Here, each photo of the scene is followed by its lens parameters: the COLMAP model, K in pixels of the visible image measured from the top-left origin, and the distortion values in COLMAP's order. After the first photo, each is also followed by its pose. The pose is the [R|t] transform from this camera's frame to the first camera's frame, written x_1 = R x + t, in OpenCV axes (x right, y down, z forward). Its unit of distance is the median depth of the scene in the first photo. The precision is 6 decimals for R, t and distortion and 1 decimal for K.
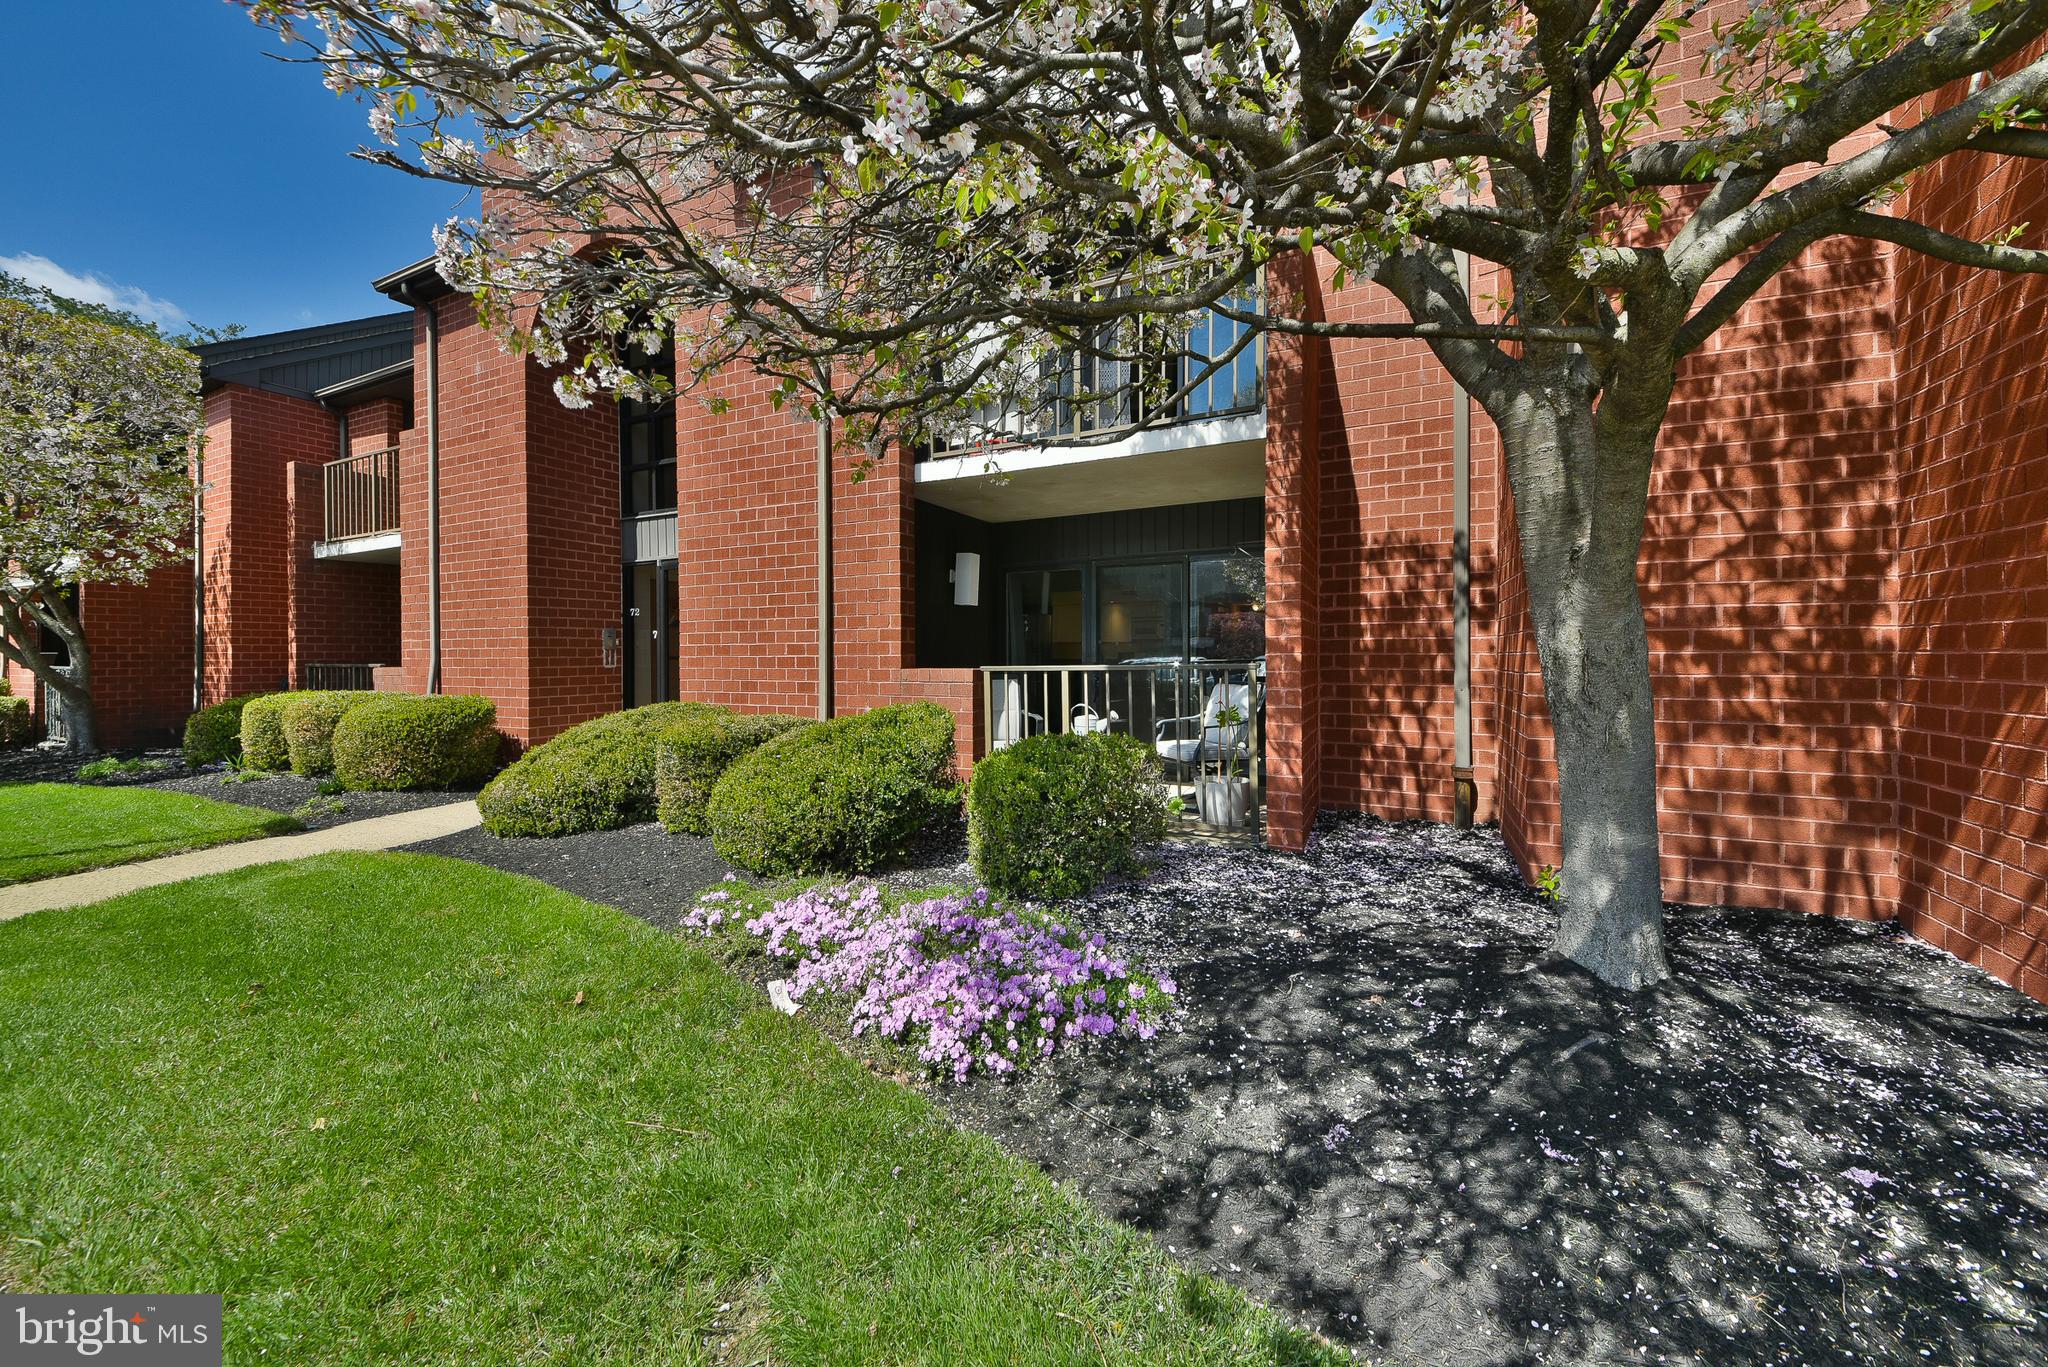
lens RADIAL K [[748.8, 0, 1021.2], [0, 748.8, 680.7], [0, 0, 1]] dist [0.021633, -0.000098]
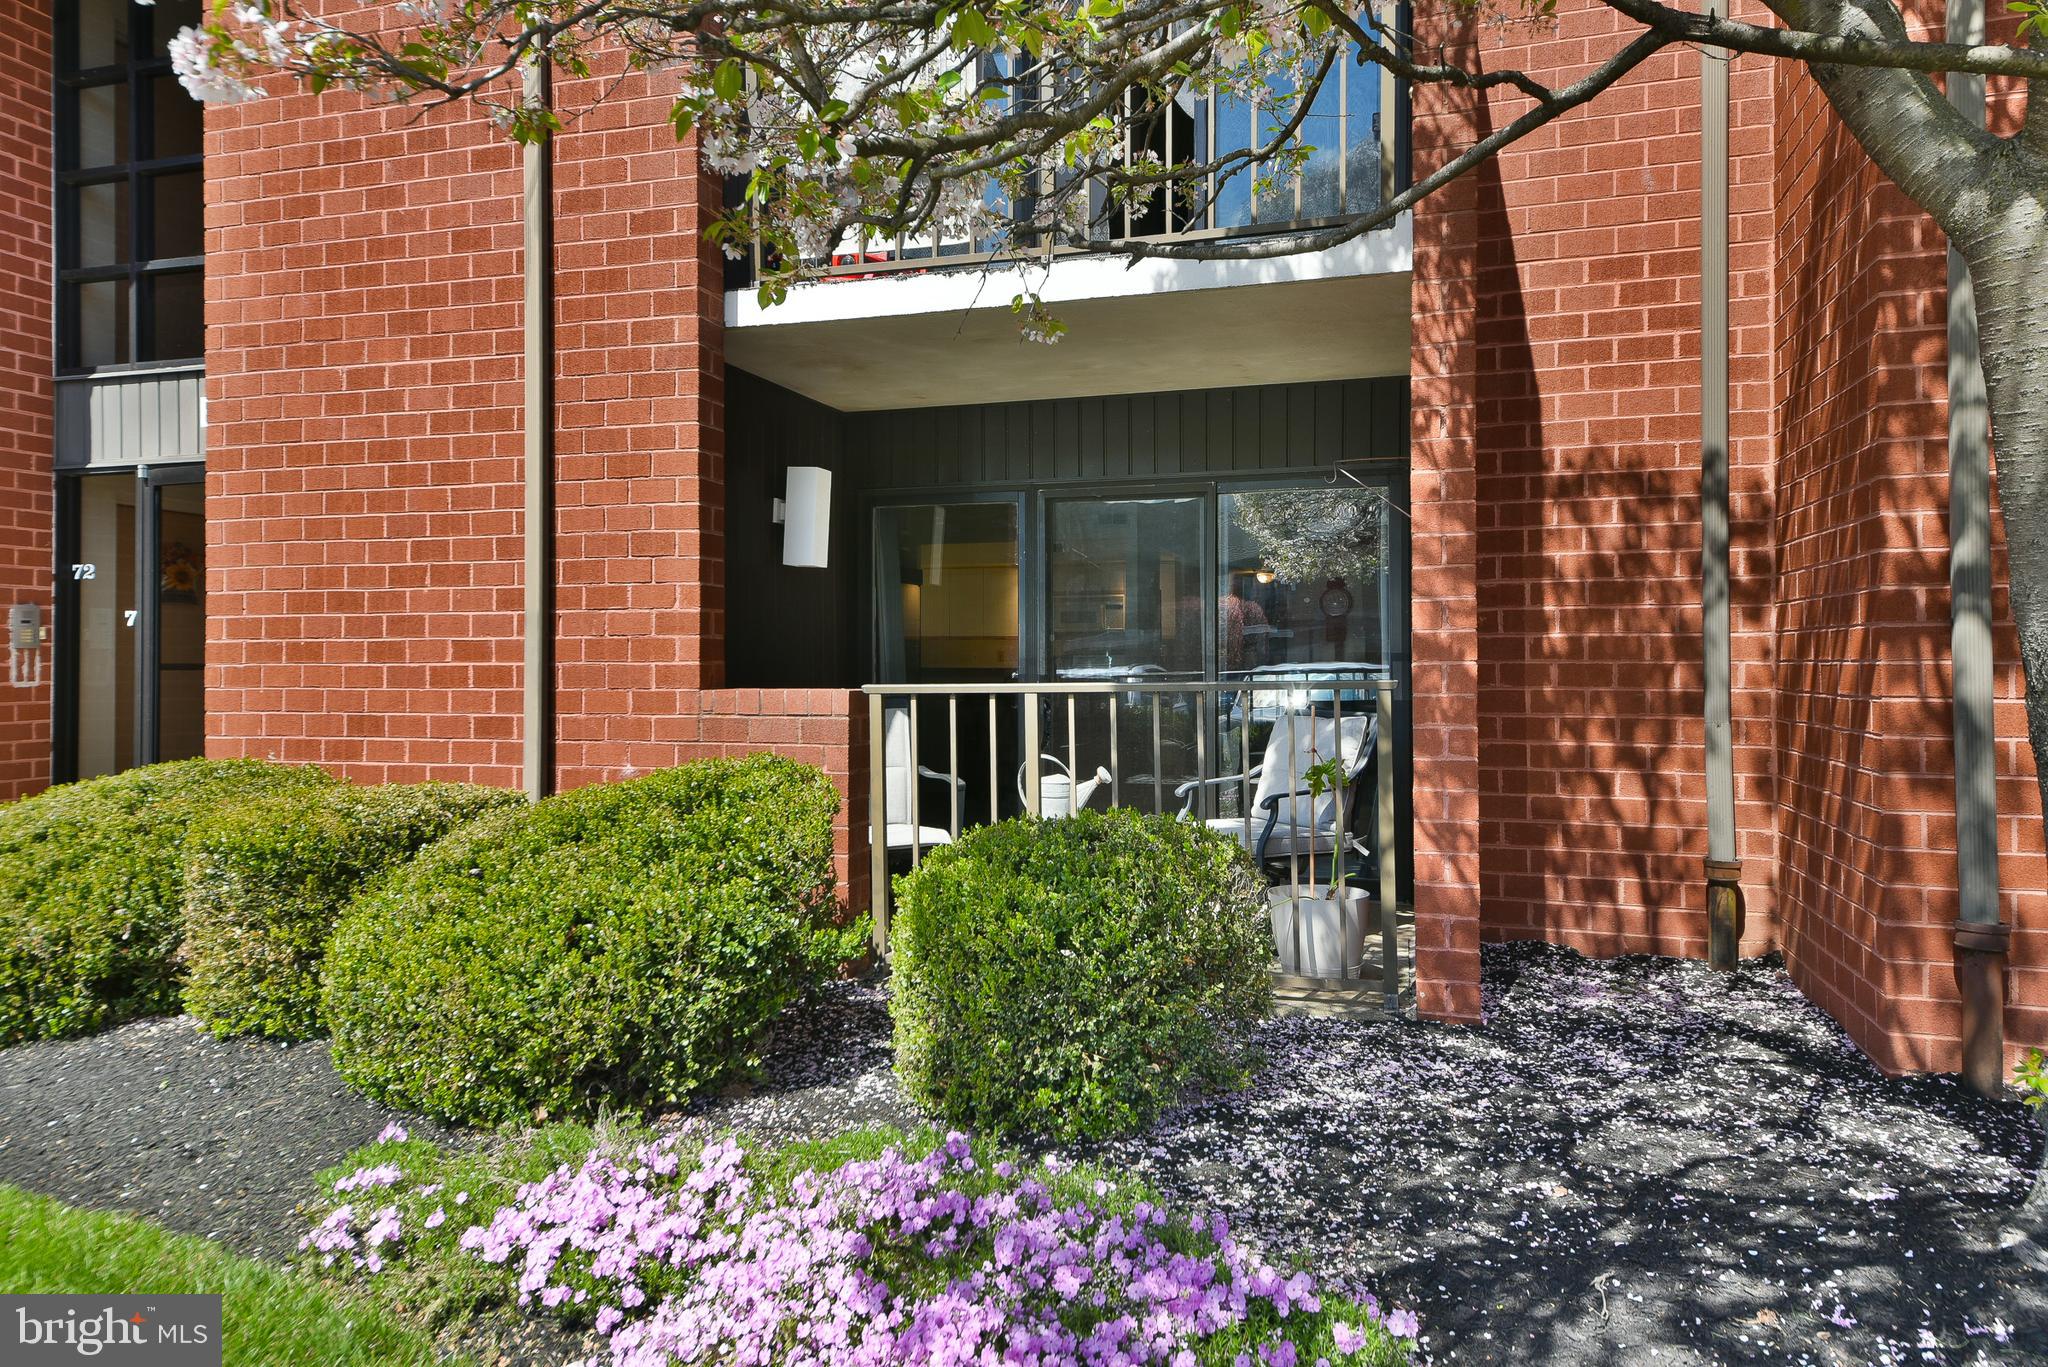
lens RADIAL K [[1353.5, 0, 1029.4], [0, 1353.5, 677.6], [0, 0, 1]] dist [0.036139, -0.007528]
pose [[0.986996, -0.000419, 0.160745, -0.111052], [0.003762, 0.999783, -0.020491, -0.005661], [-0.160702, 0.020829, 0.986783, 0.067420]]
